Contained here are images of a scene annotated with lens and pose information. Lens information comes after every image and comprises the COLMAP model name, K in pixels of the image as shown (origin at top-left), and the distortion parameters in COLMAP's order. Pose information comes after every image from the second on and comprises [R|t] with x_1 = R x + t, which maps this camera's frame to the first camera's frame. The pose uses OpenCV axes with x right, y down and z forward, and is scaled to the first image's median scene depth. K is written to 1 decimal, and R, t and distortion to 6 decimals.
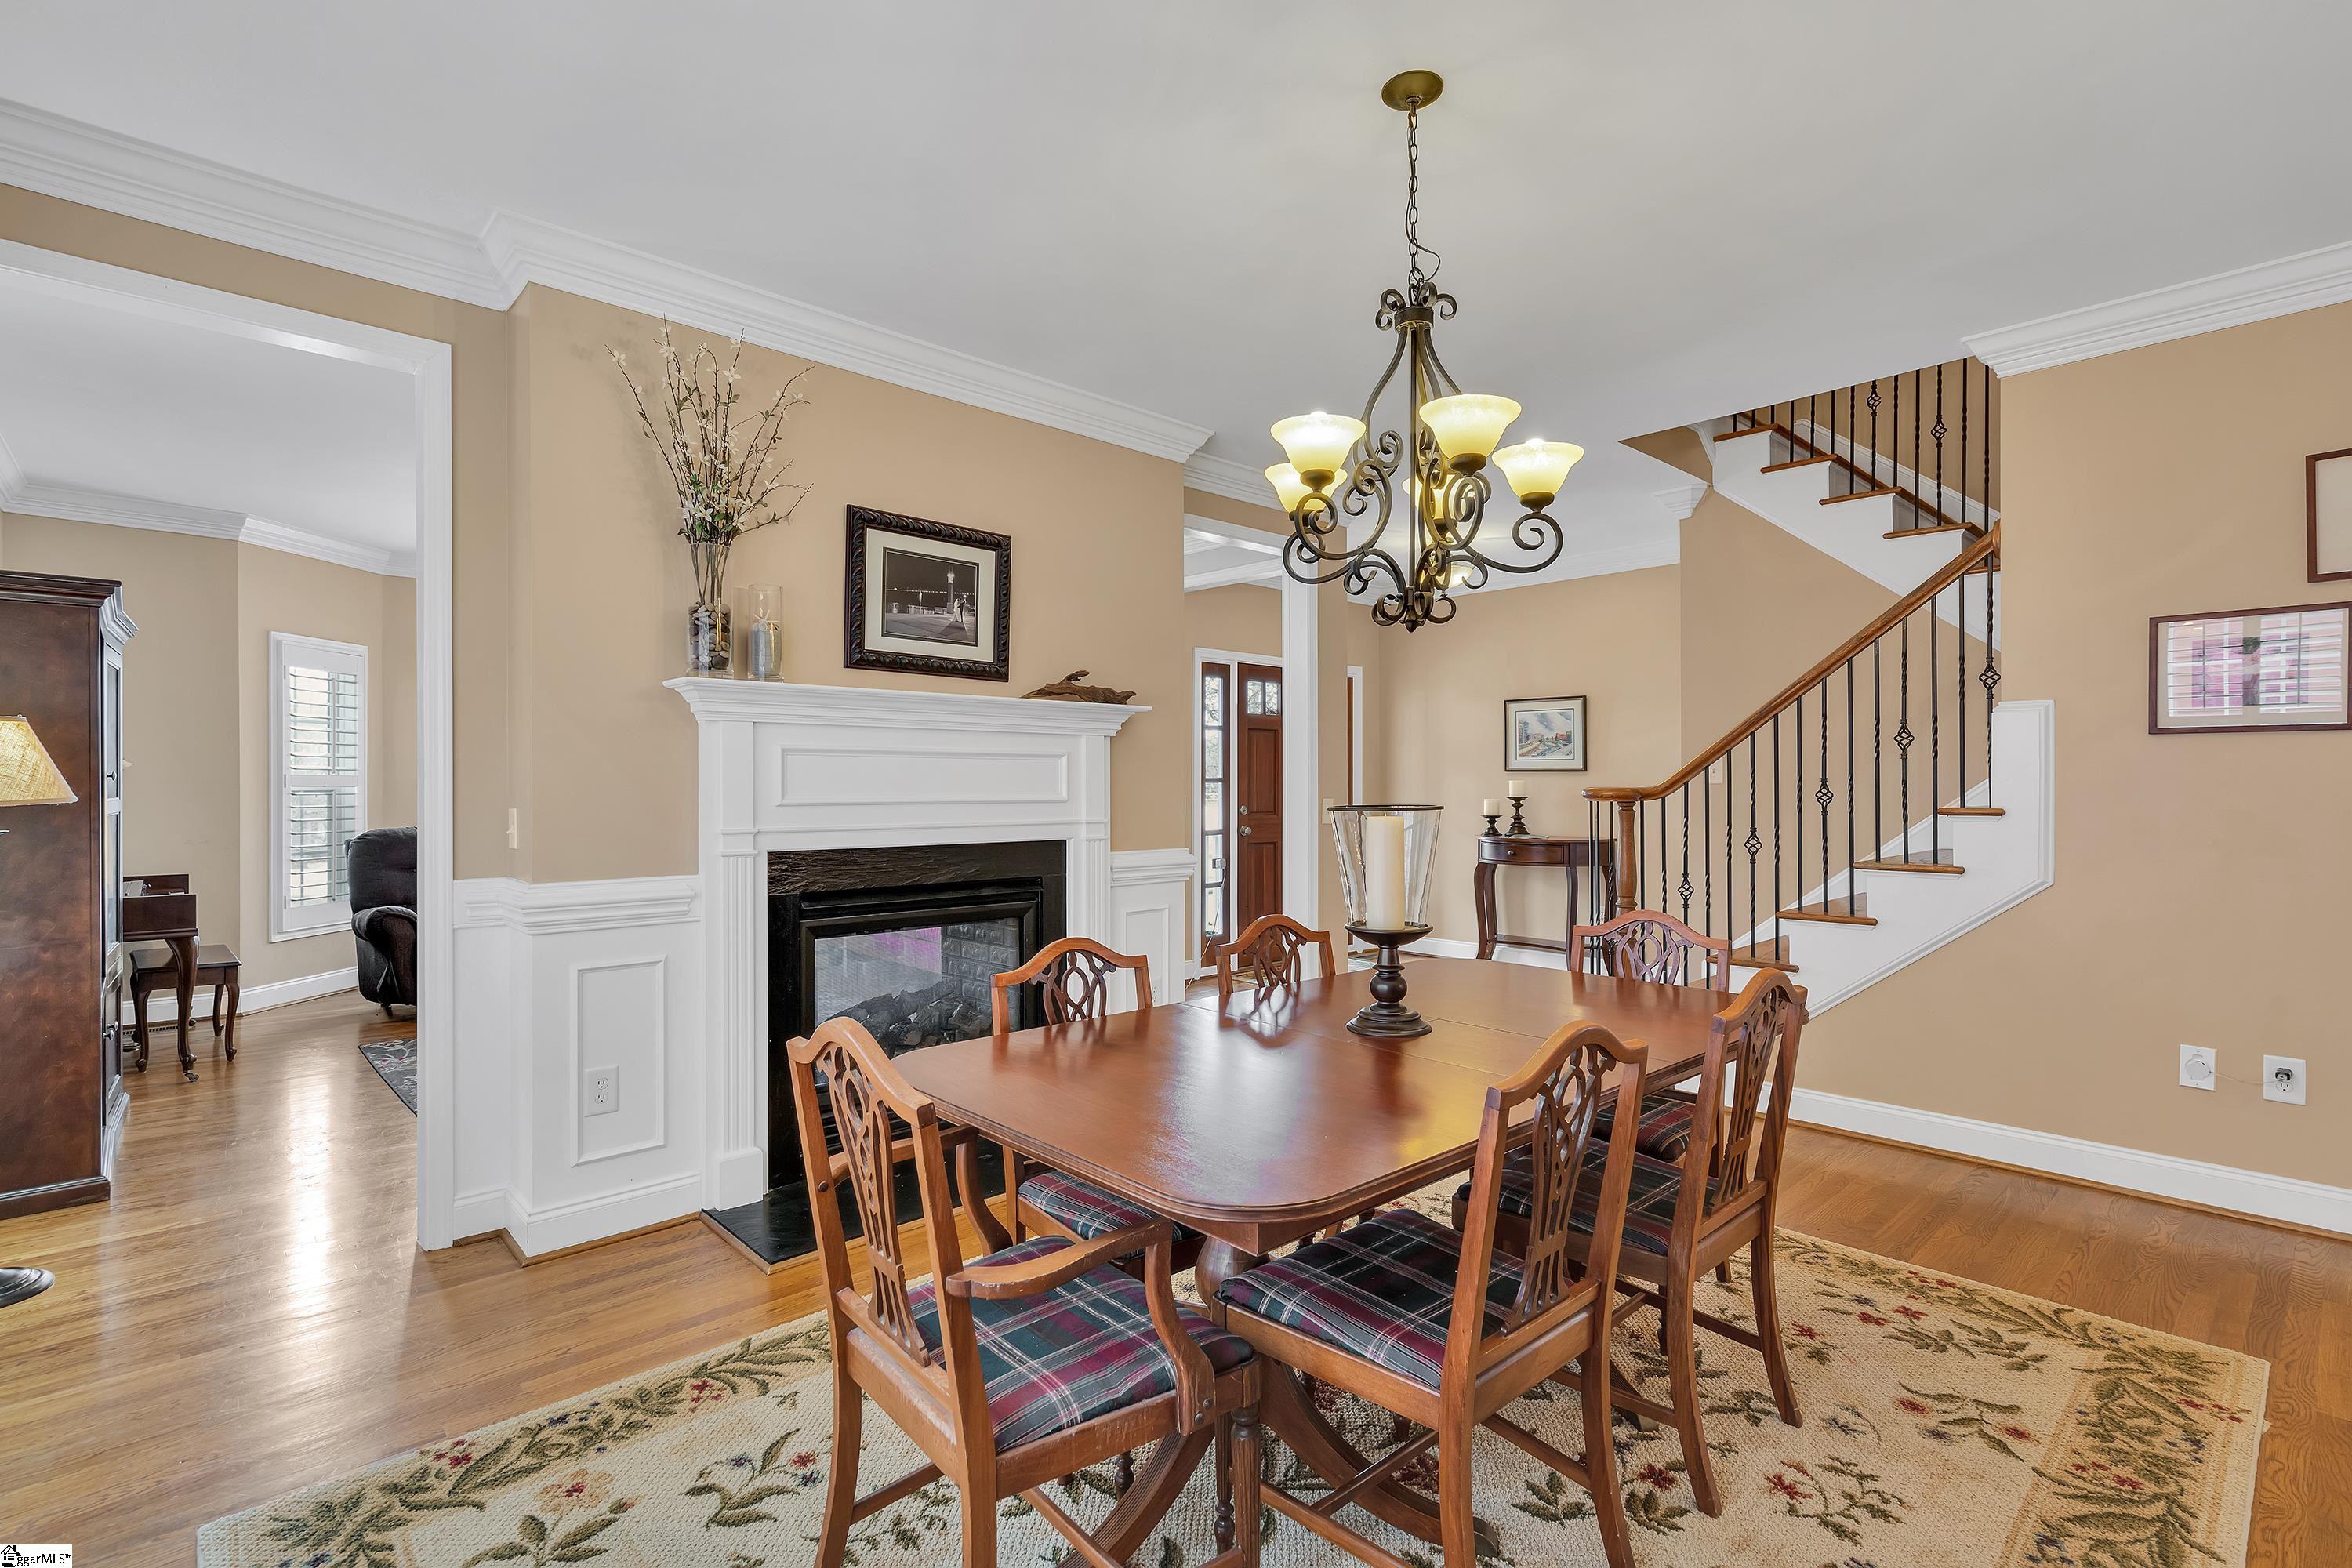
lens RADIAL K [[1117.4, 0, 1176.0], [0, 1117.4, 784.0], [0, 0, 1]] dist [-0.013977, 0.000240]
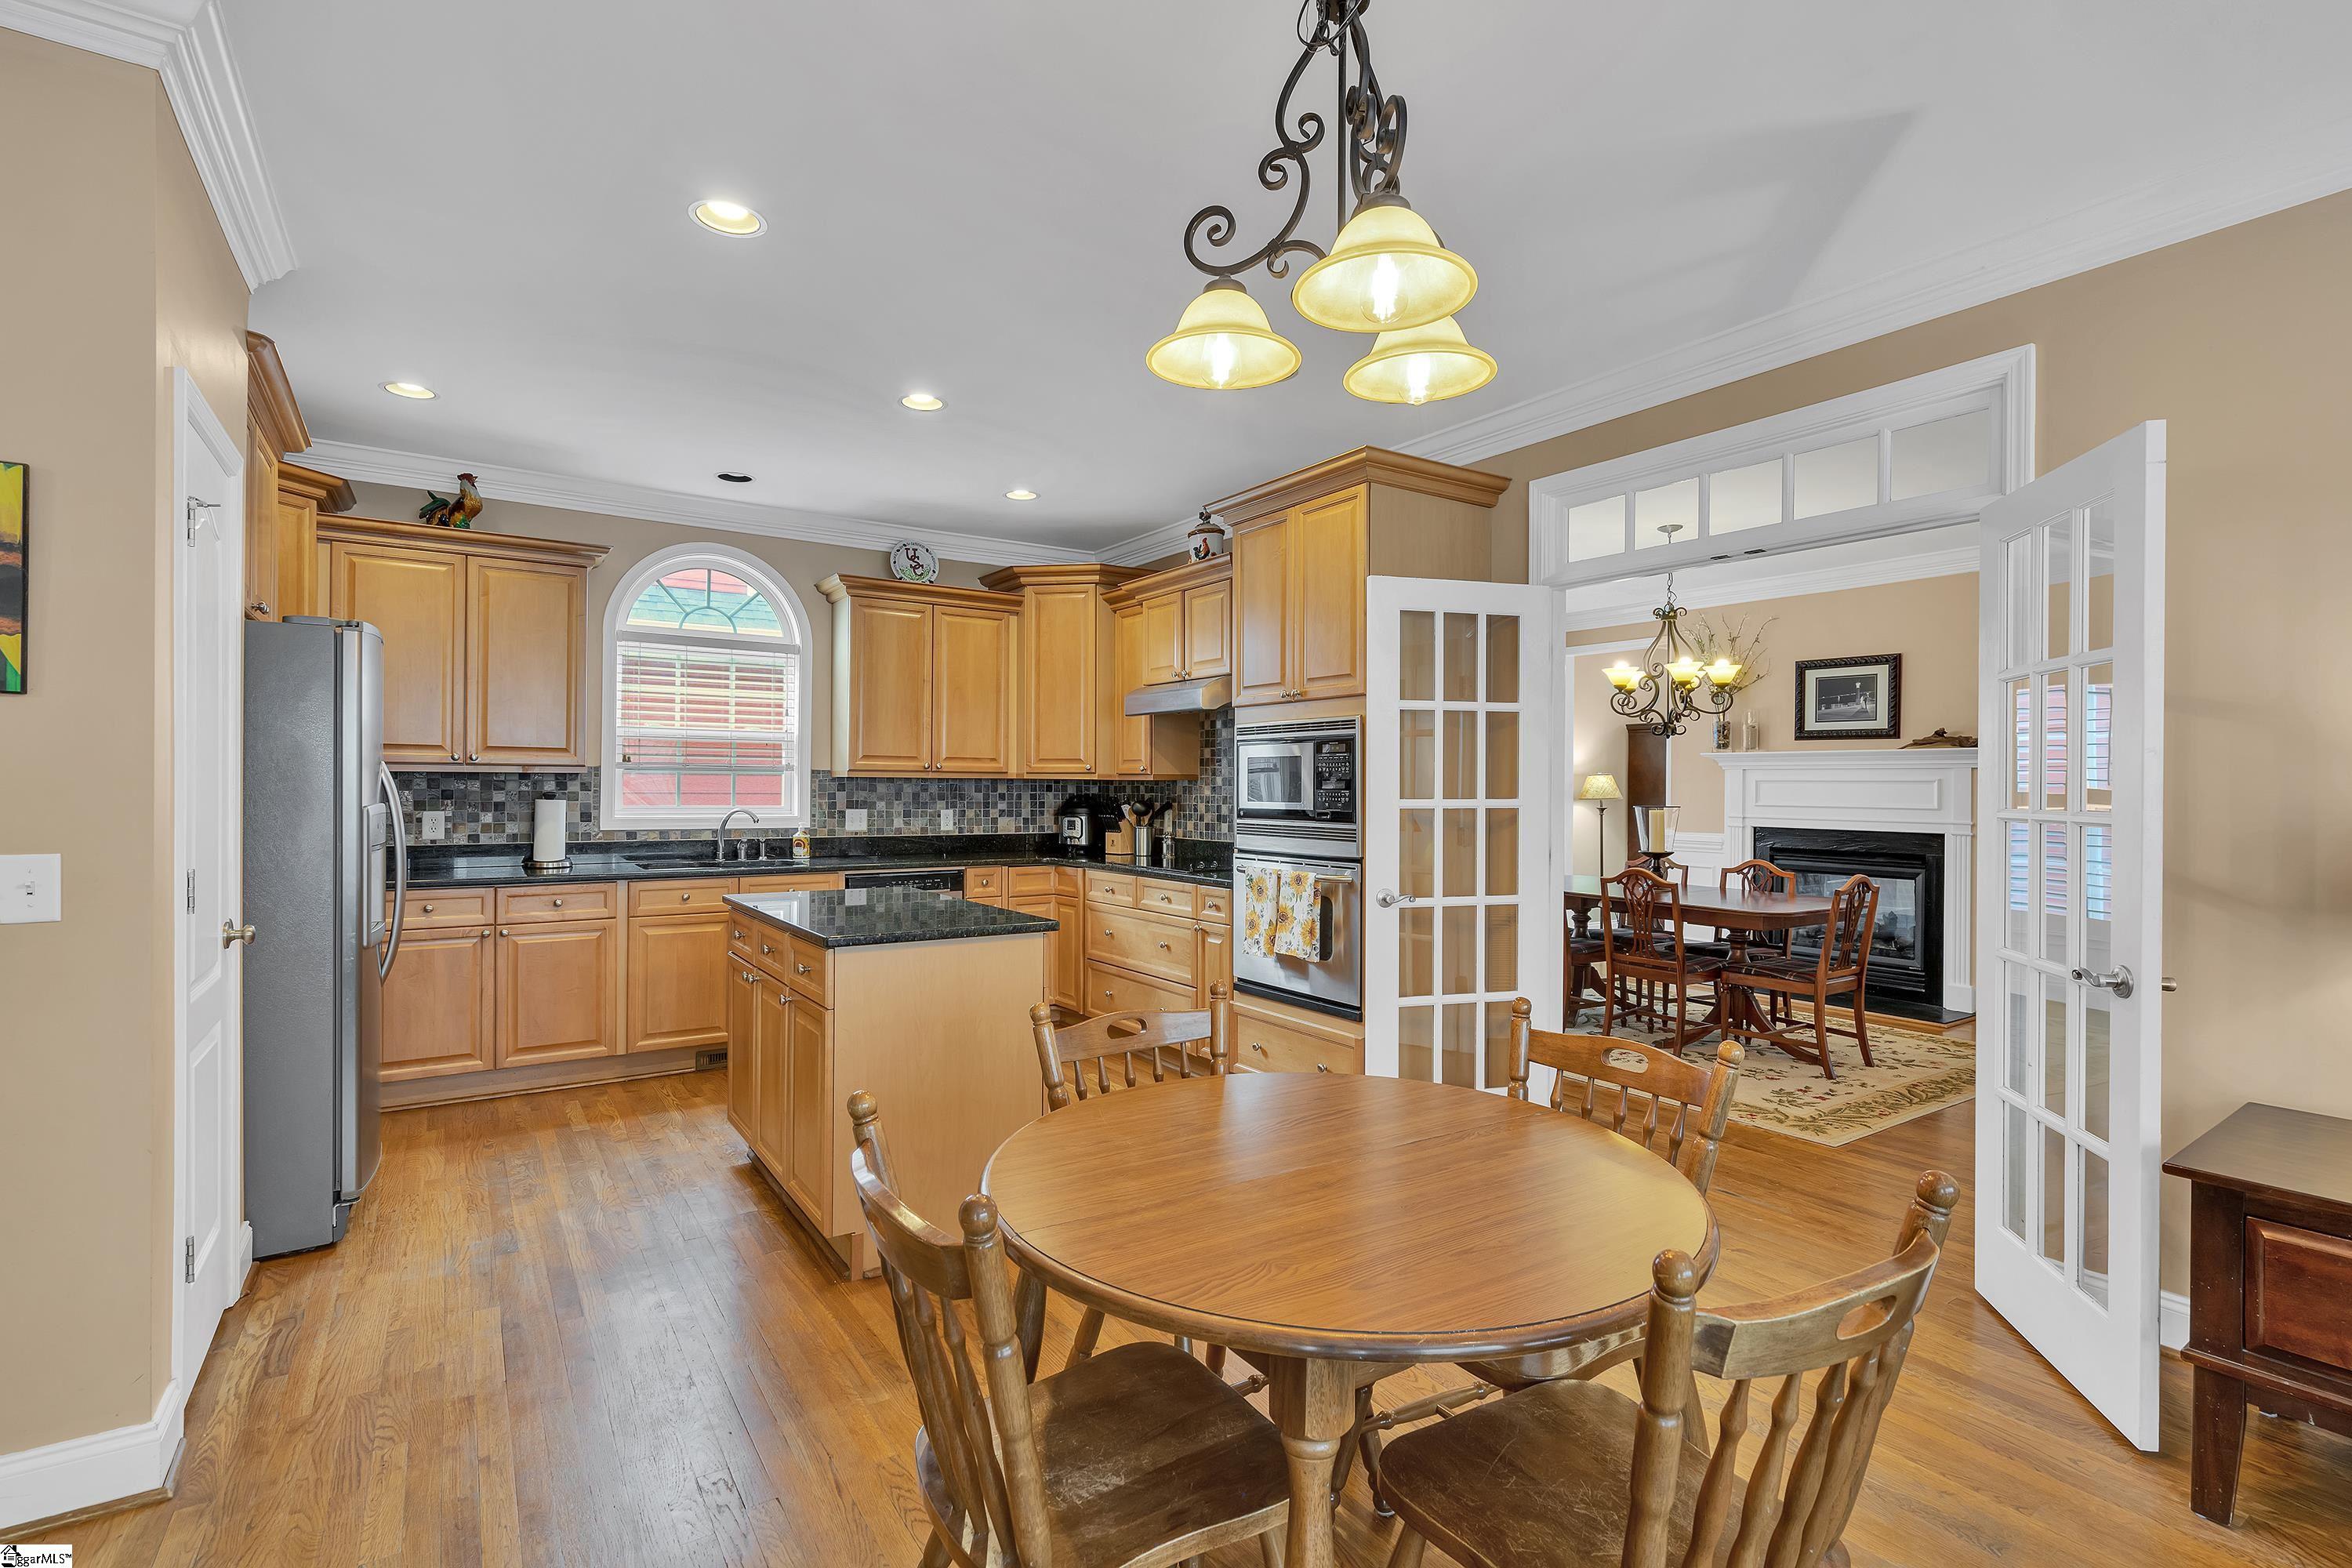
lens RADIAL K [[1081.4, 0, 1176.1], [0, 1081.4, 792.8], [0, 0, 1]] dist [0.001002, 0.000559]
pose [[-0.152762, 0.004310, -0.988254, 1.785929], [-0.008228, 0.999950, 0.005633, -0.008333], [0.988229, 0.008991, -0.152719, 0.165118]]
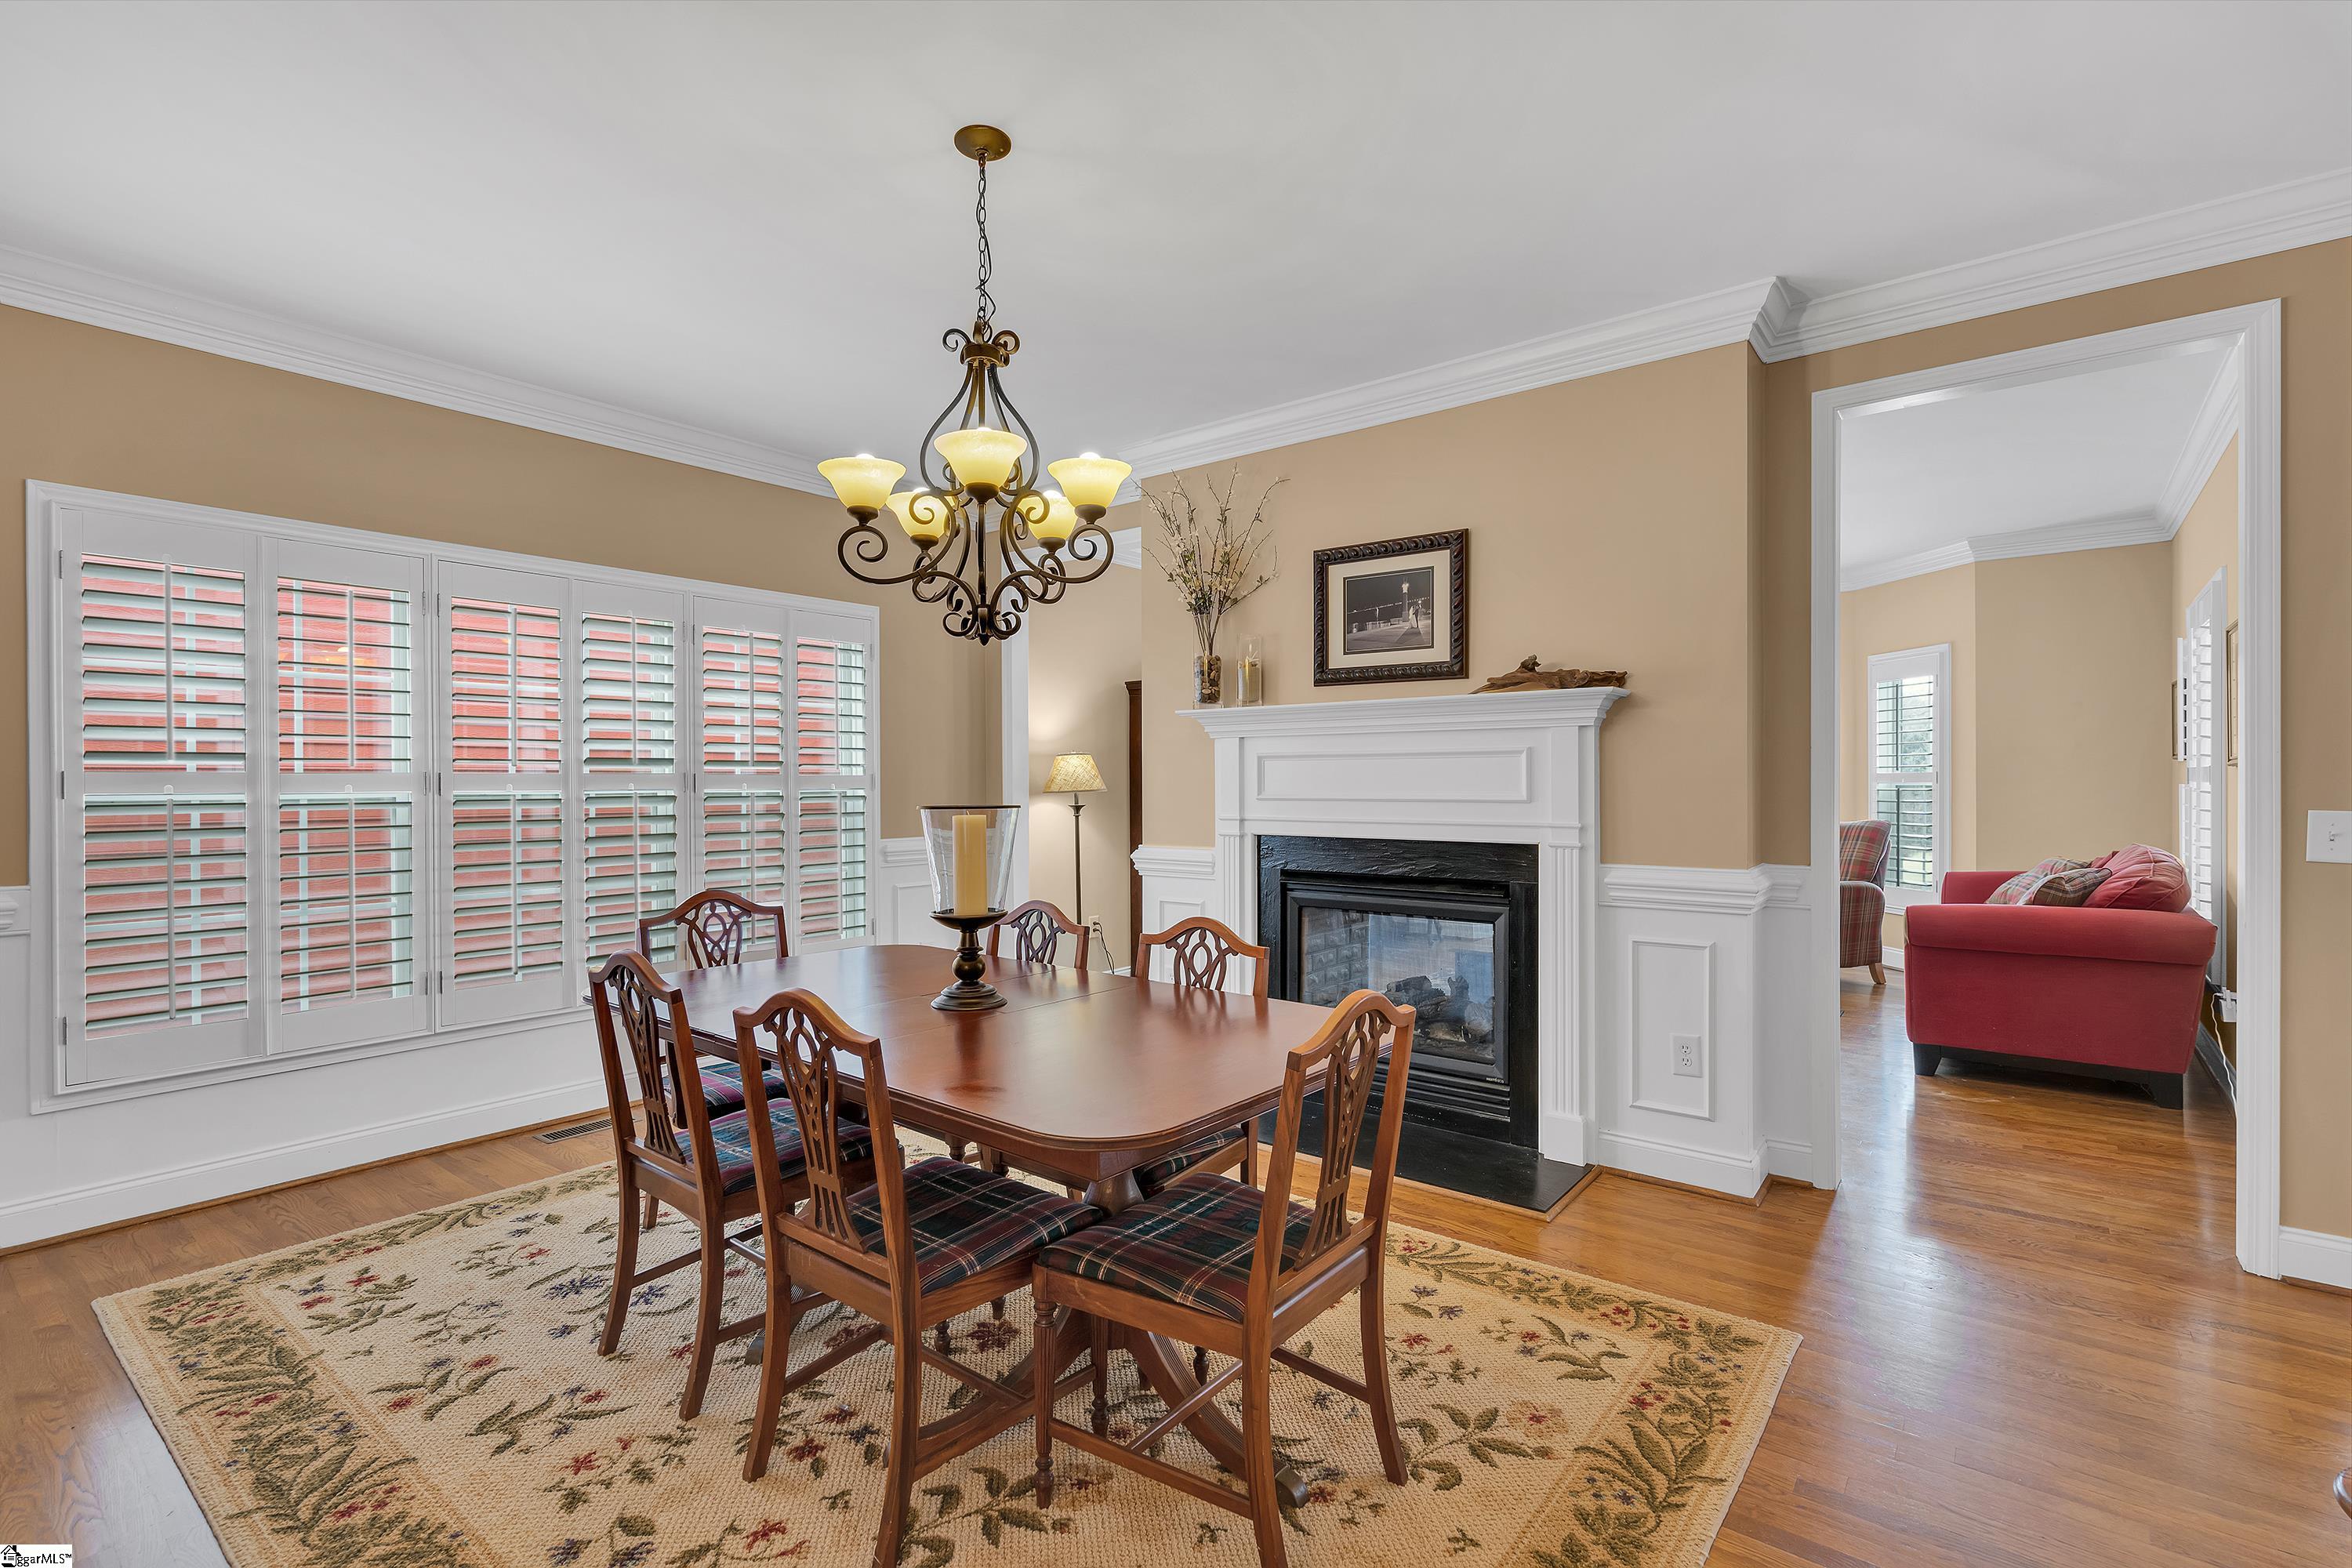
lens RADIAL K [[1051.6, 0, 1178.5], [0, 1051.6, 790.3], [0, 0, 1]] dist [-0.000921, 0.000658]
pose [[0.156016, 0.005769, -0.987738, 0.773627], [0.001013, 0.999981, 0.006000, 0.001410], [0.987754, -0.001937, 0.156007, 0.648122]]
